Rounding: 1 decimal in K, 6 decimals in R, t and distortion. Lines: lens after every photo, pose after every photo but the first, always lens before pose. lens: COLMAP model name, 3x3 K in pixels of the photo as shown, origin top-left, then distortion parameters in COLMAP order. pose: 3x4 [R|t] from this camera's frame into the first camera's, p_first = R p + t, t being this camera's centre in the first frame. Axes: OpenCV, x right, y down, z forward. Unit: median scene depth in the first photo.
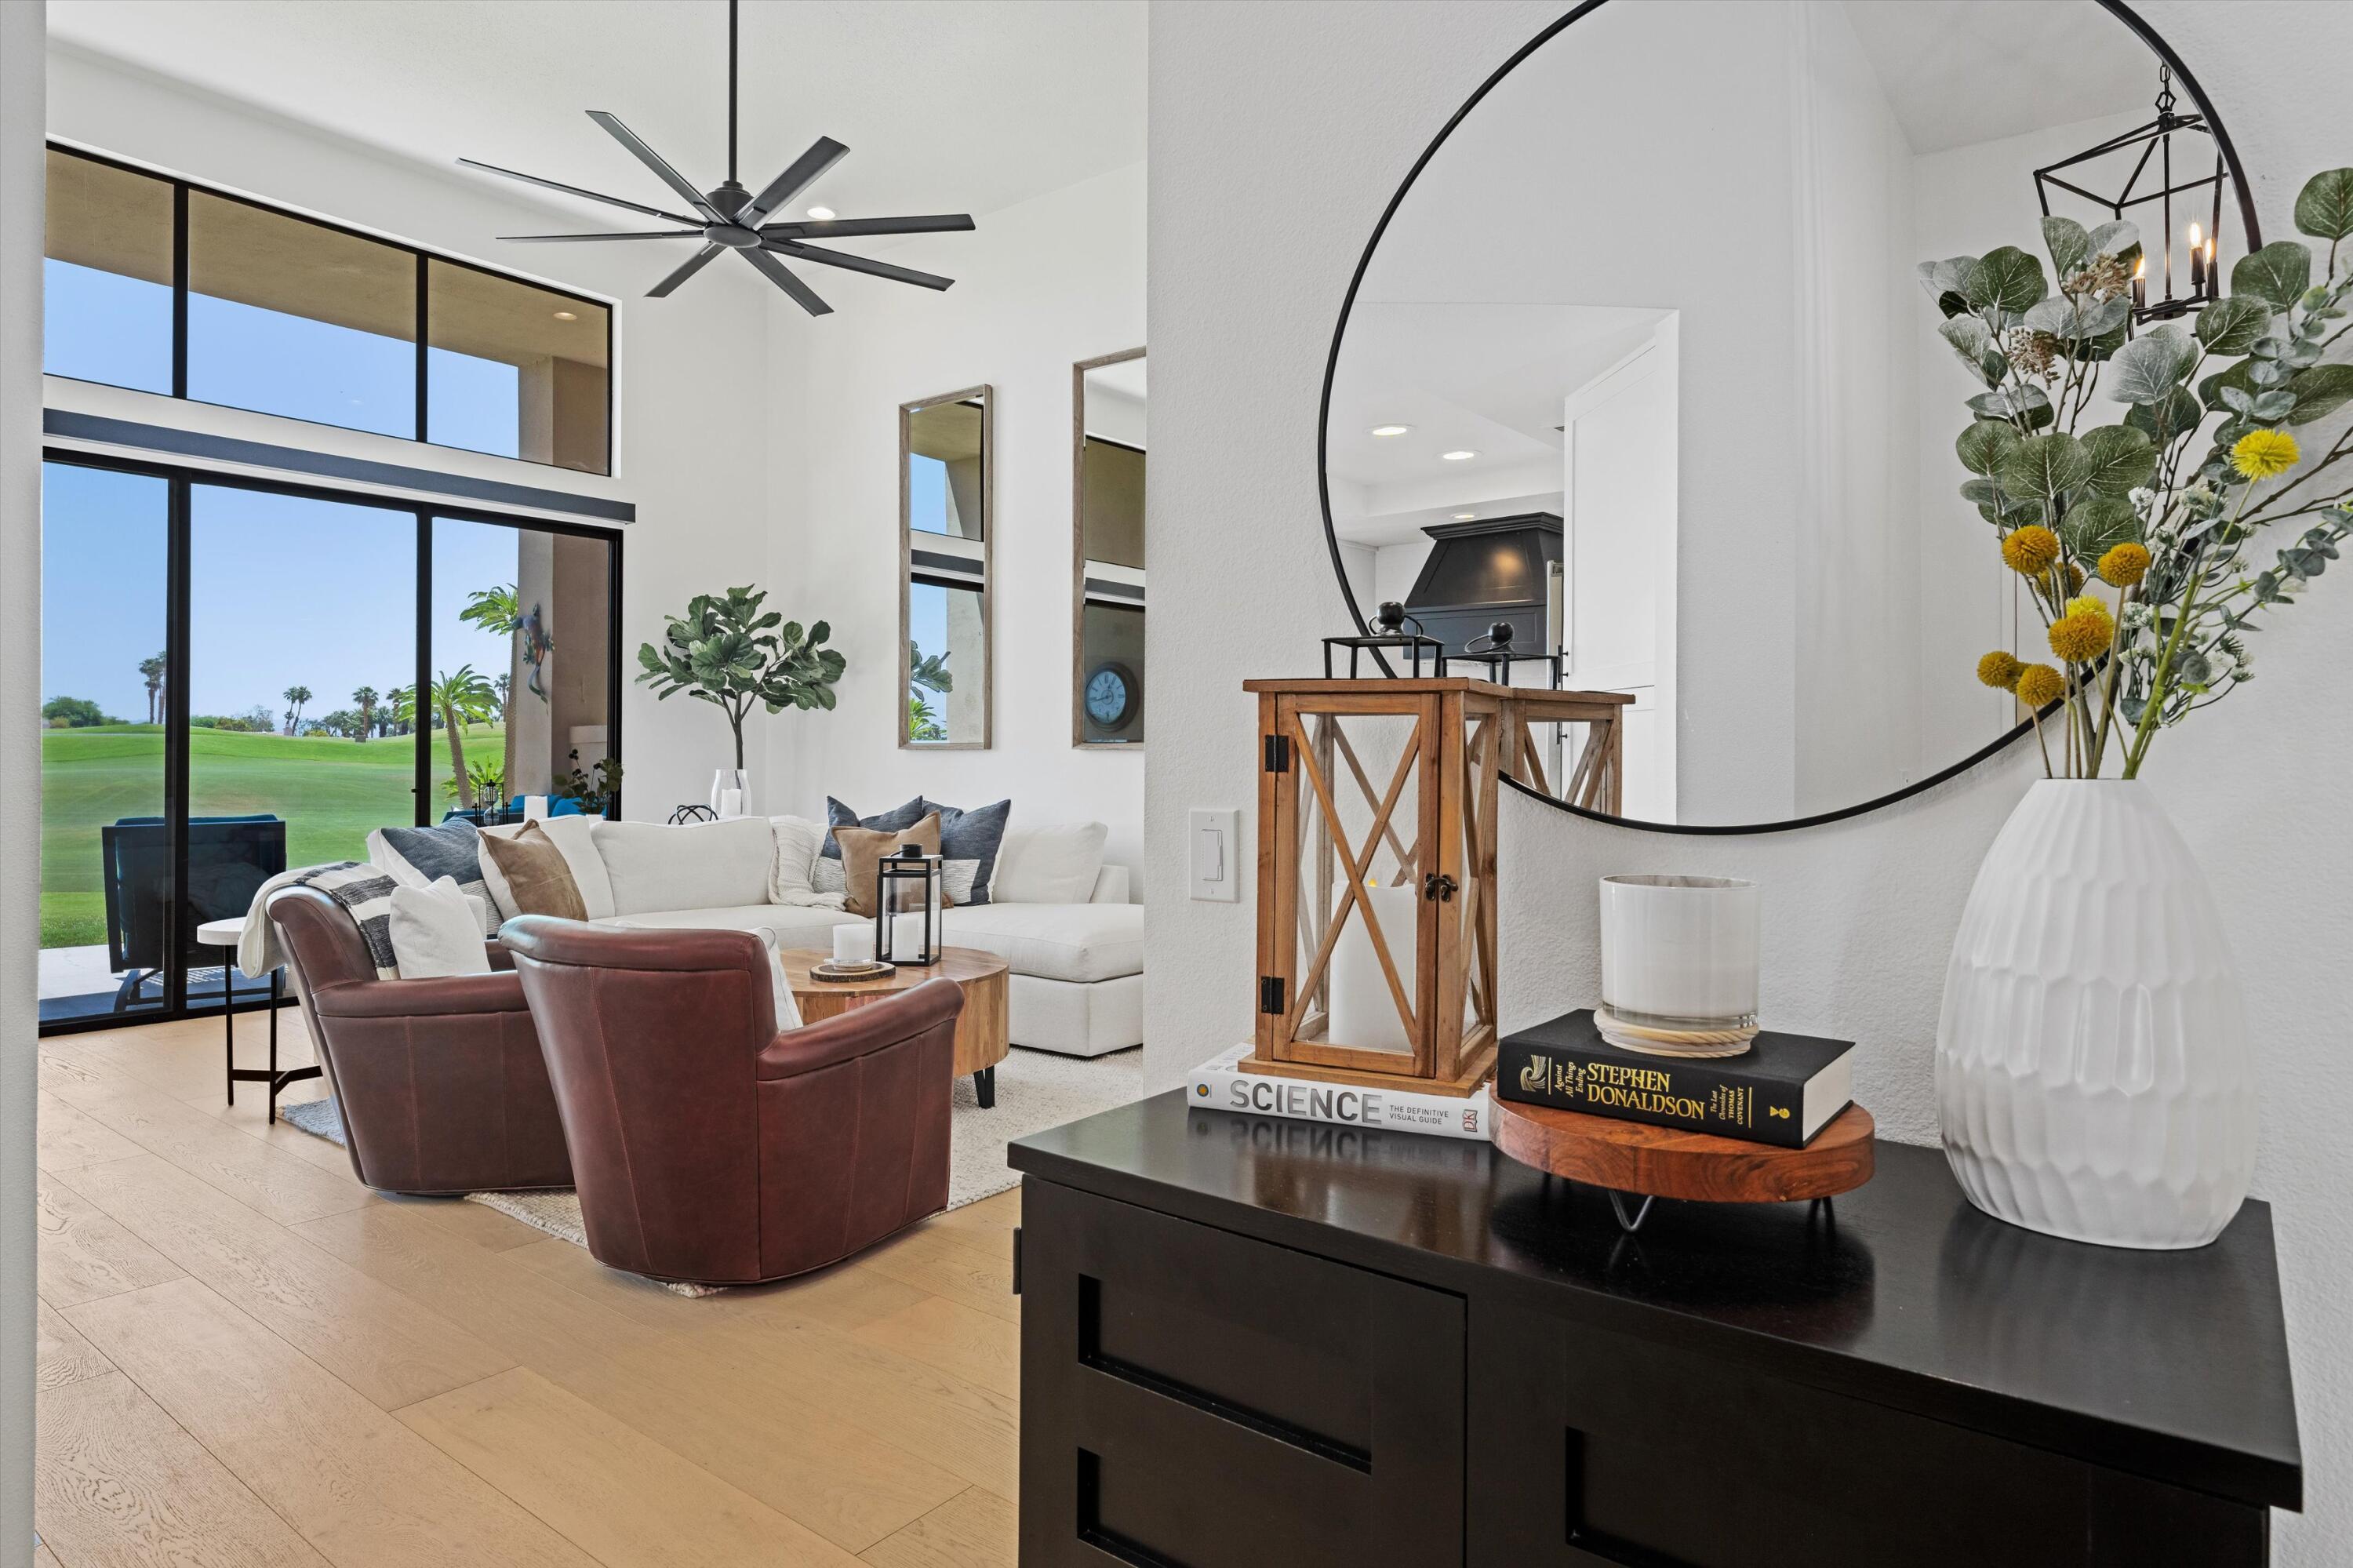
lens RADIAL K [[1339.0, 0, 1179.2], [0, 1339.0, 760.9], [0, 0, 1]] dist [0.012528, -0.002231]
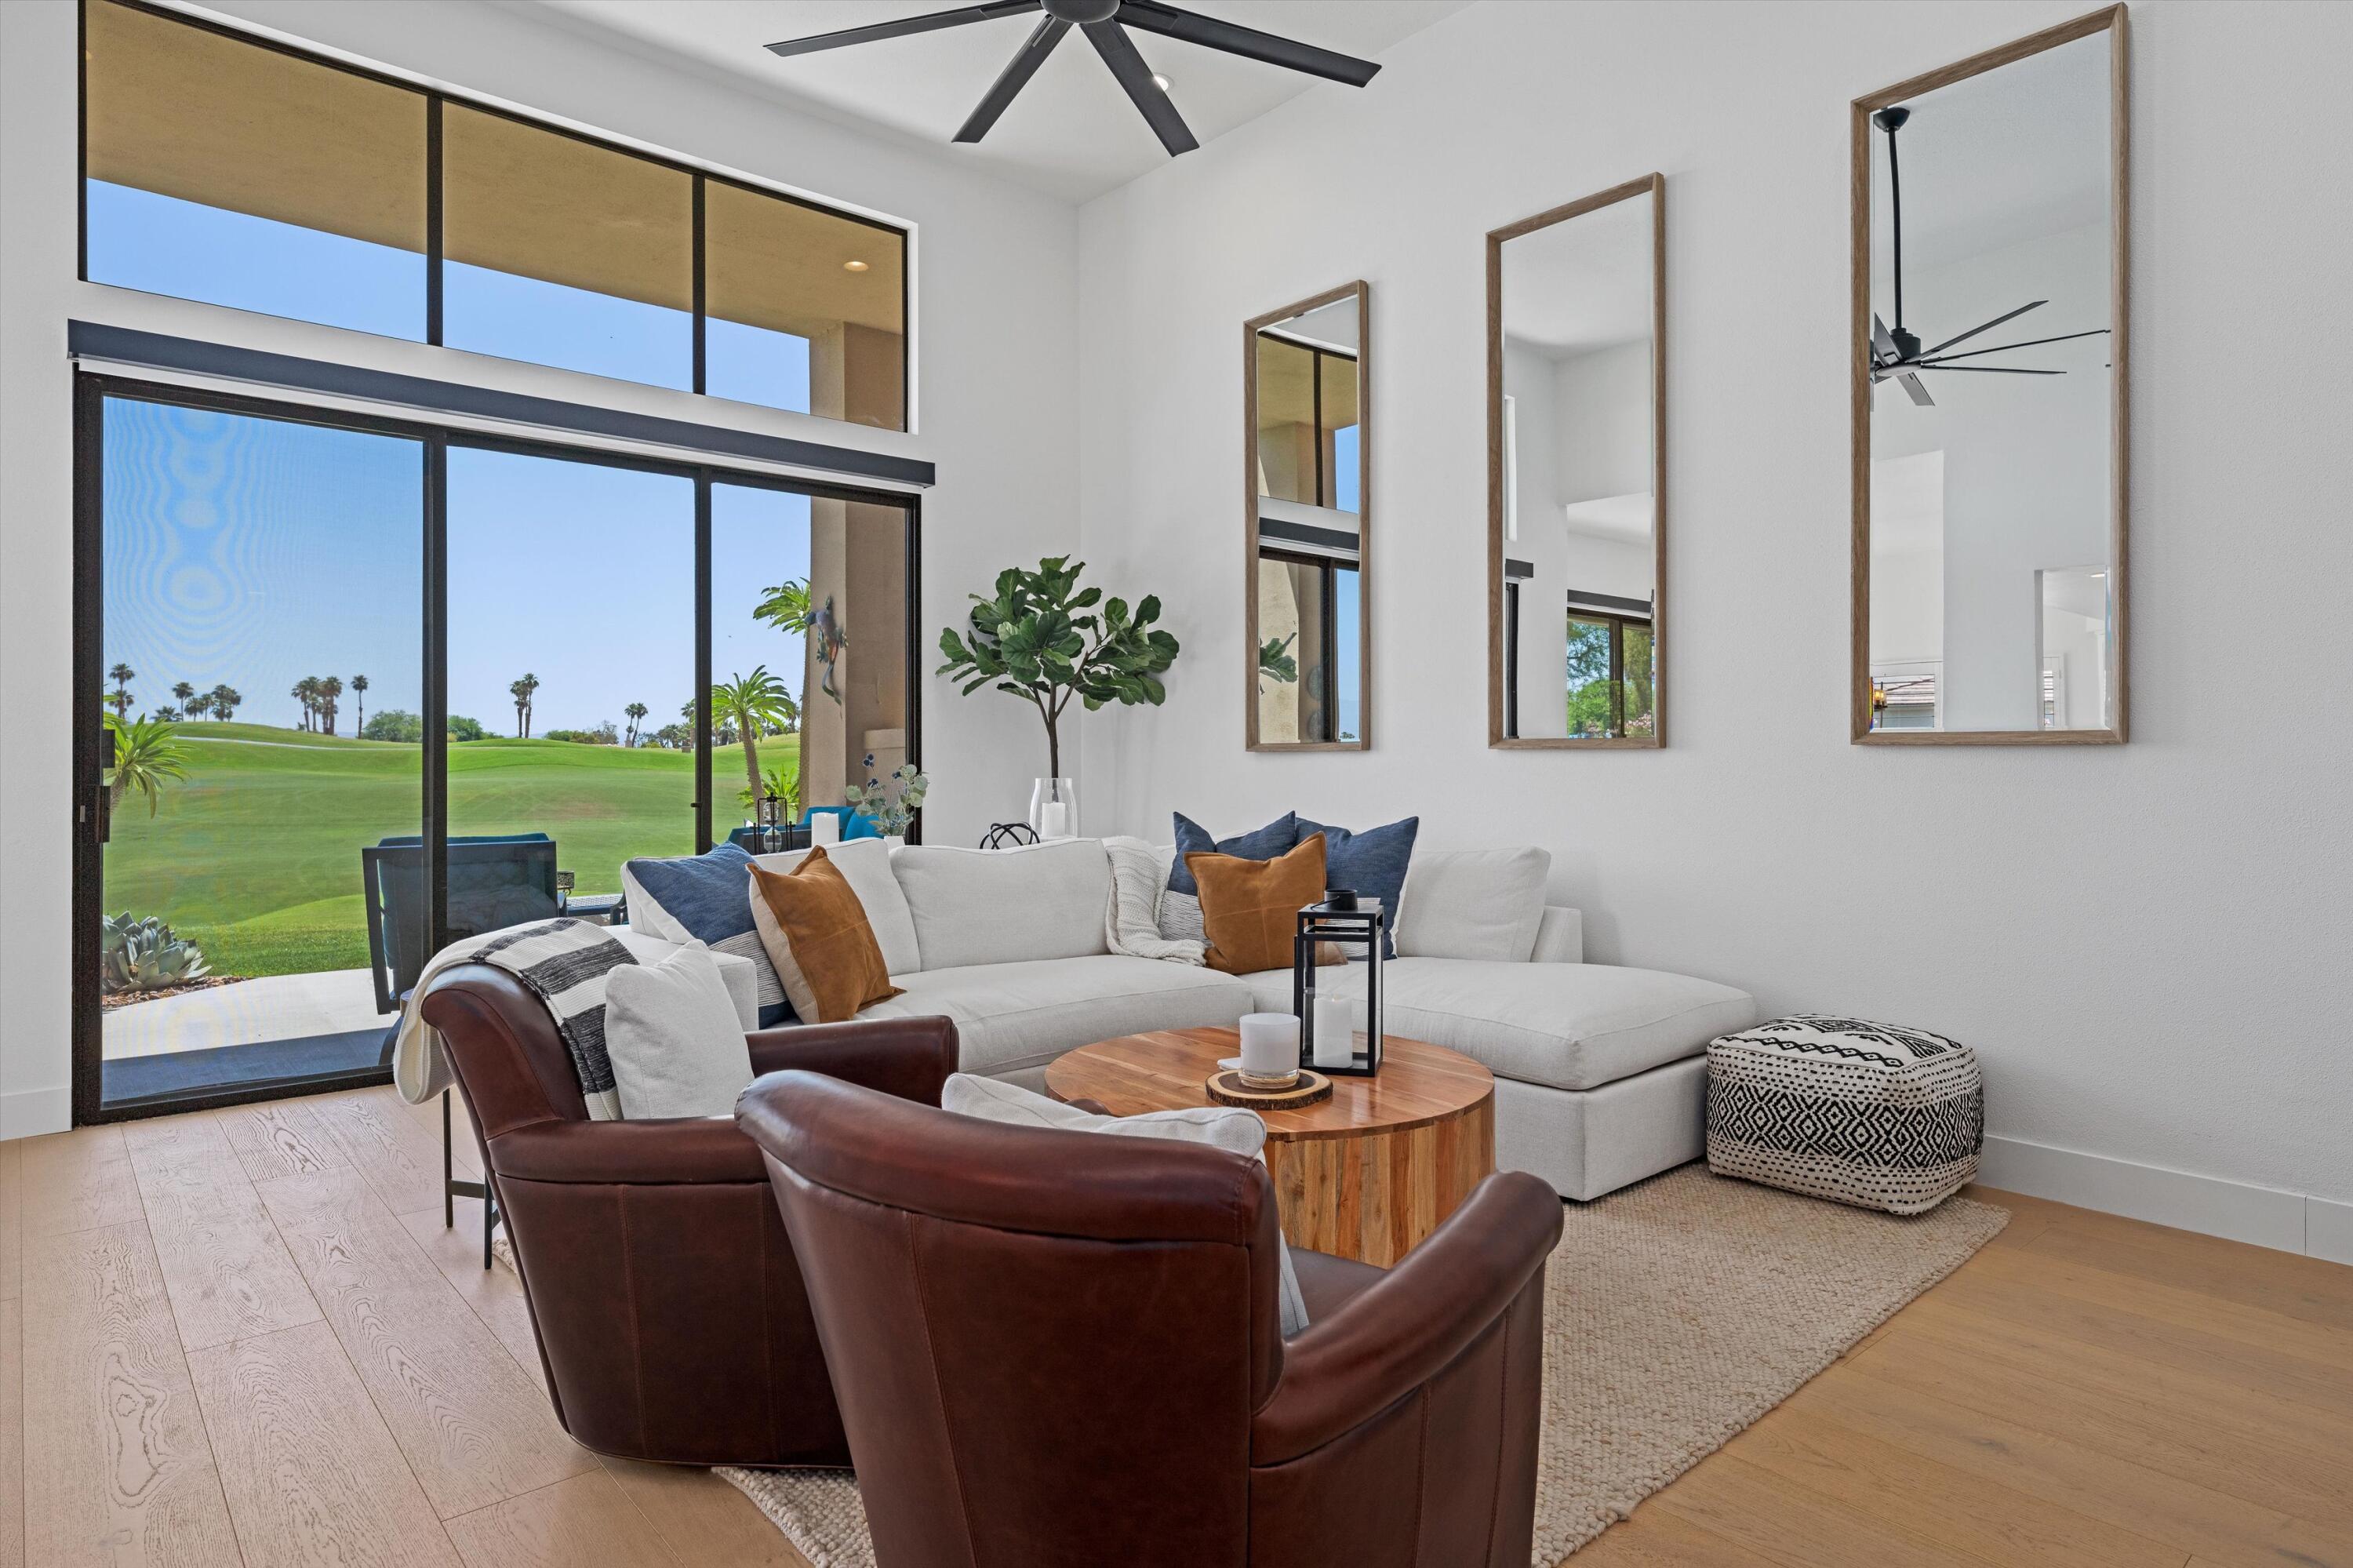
lens RADIAL K [[1339.0, 0, 1180.2], [0, 1339.0, 773.8], [0, 0, 1]] dist [0.012528, -0.002231]
pose [[0.980999, -0.005406, -0.193935, -0.108961], [0.006574, 0.999964, 0.005377, -0.000039], [0.193899, -0.006549, 0.981000, 0.240803]]
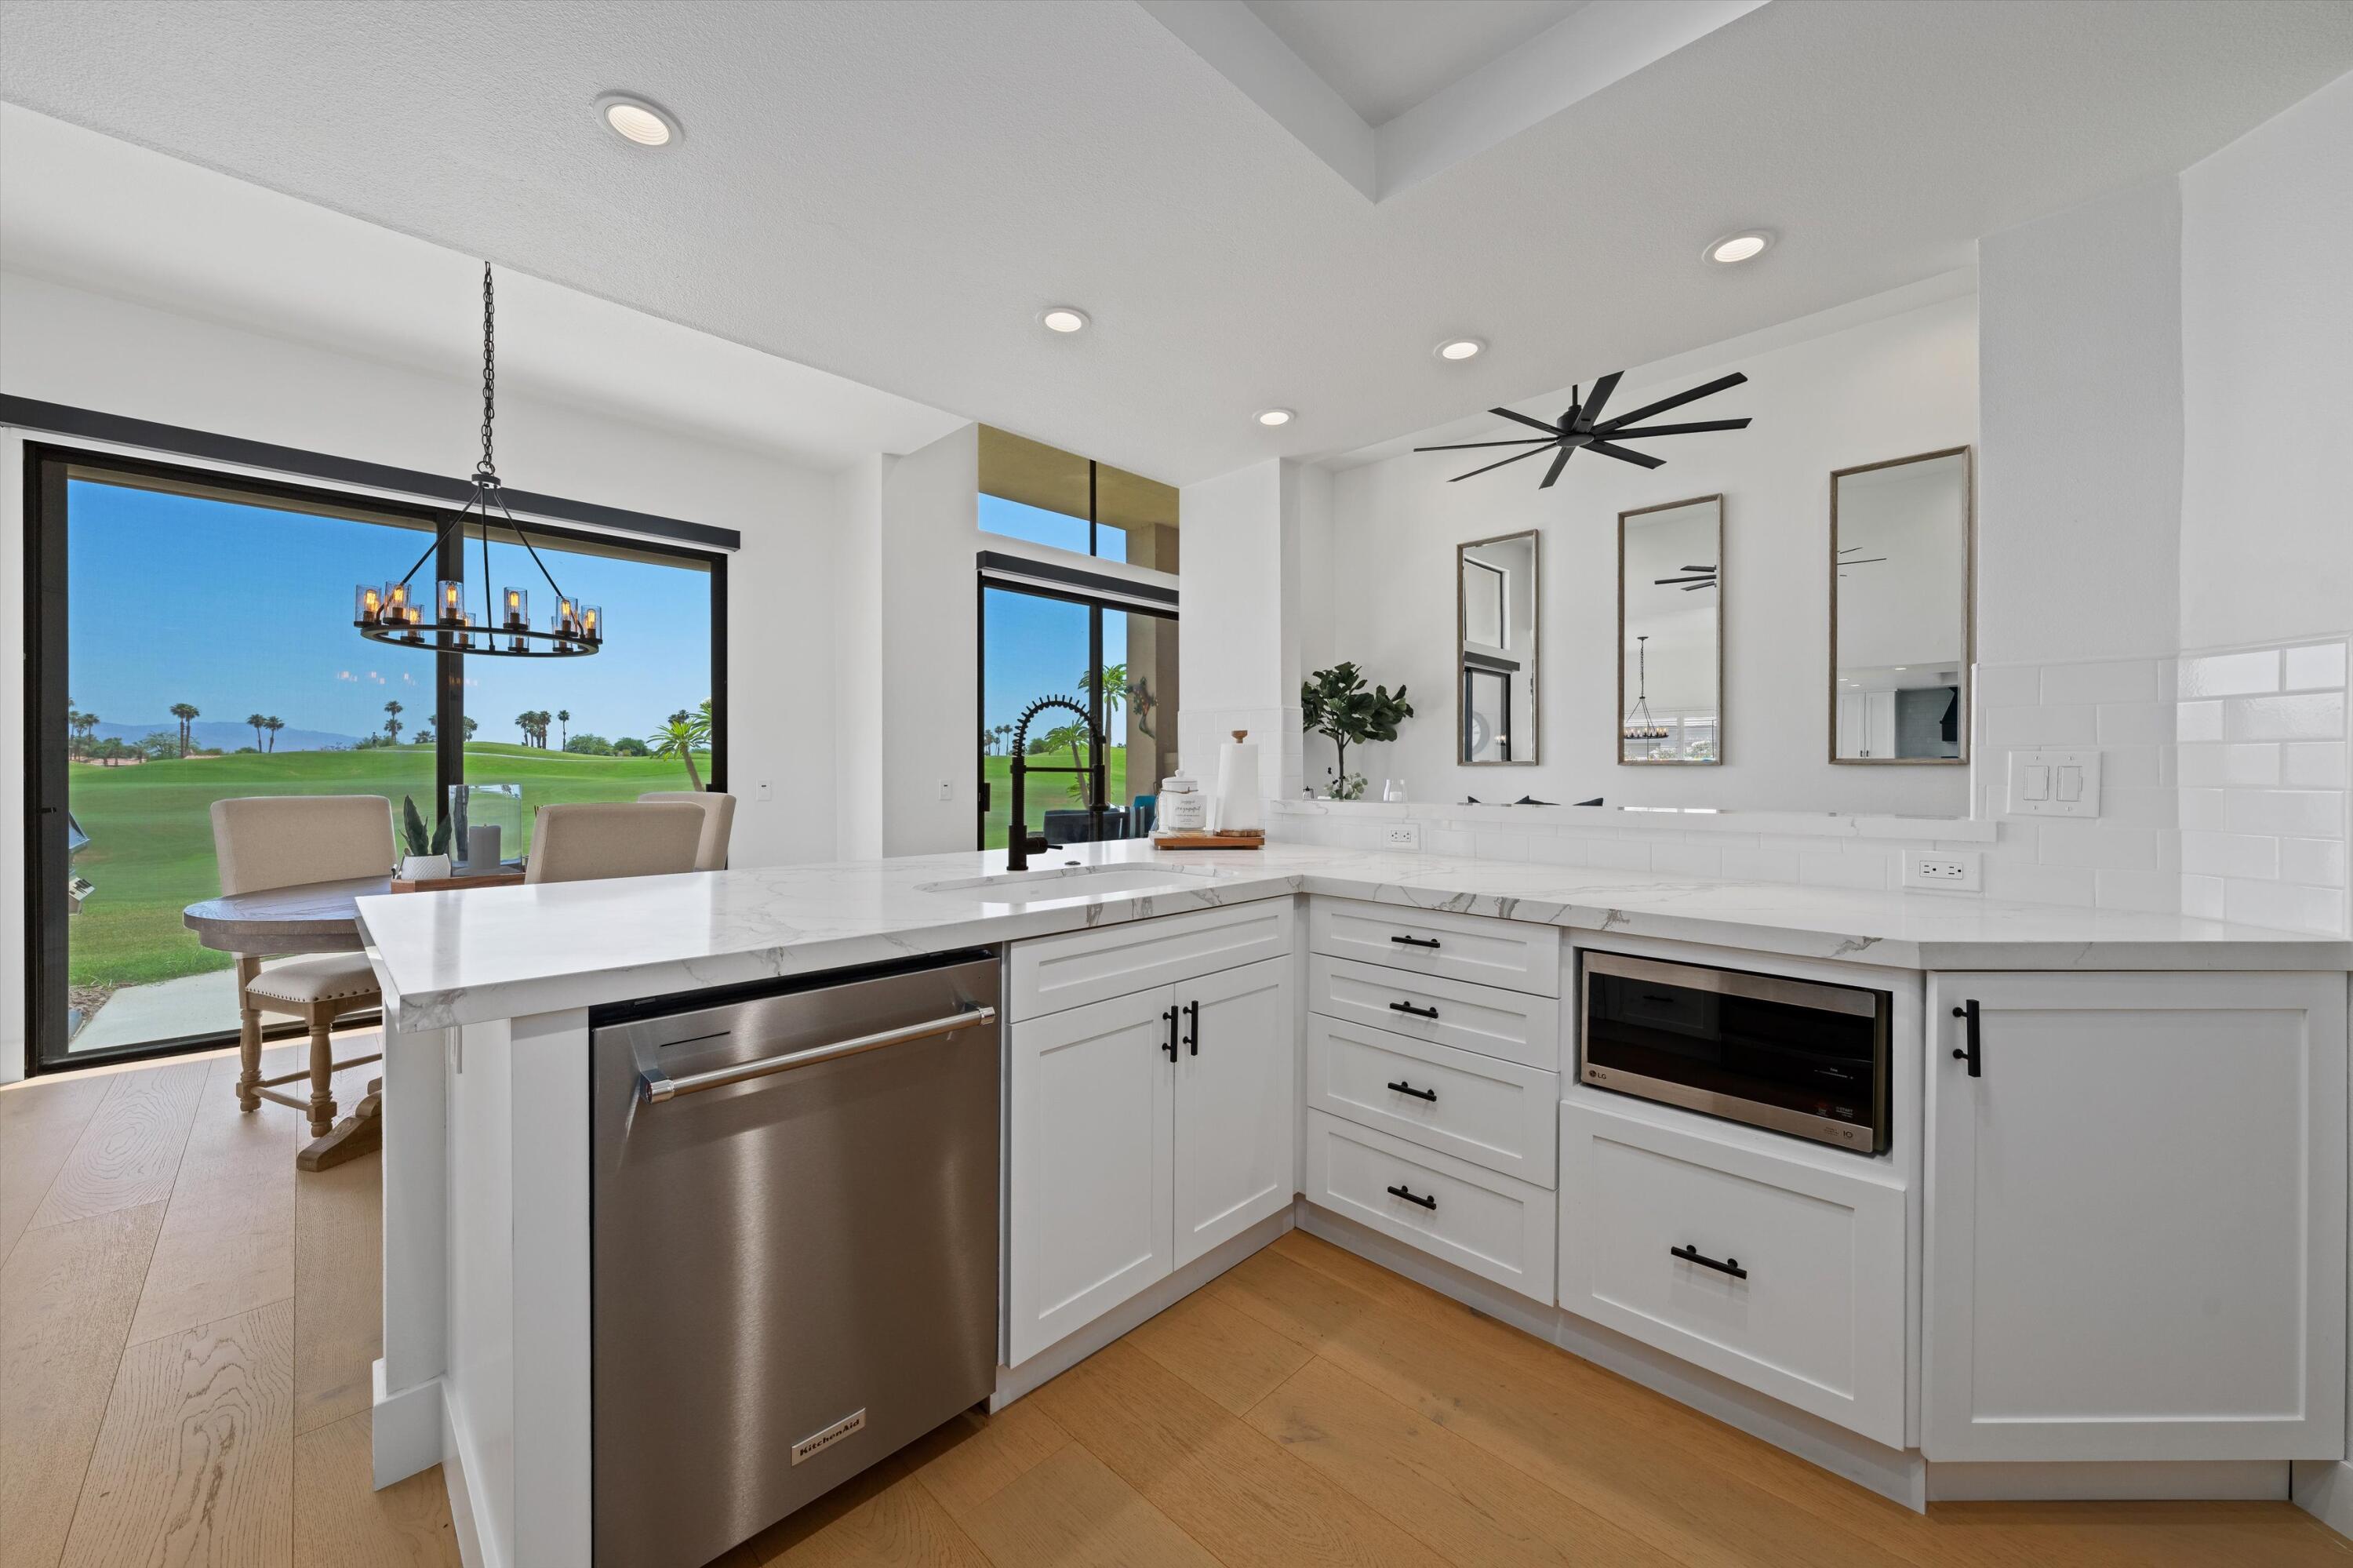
lens RADIAL K [[861.9, 0, 1181.2], [0, 861.9, 772.3], [0, 0, 1]] dist [-0.000665, 0.000150]
pose [[0.993045, -0.004527, -0.117651, -0.483191], [0.004550, 0.999990, -0.000075, -0.003689], [0.117650, -0.000460, 0.993055, -0.034762]]
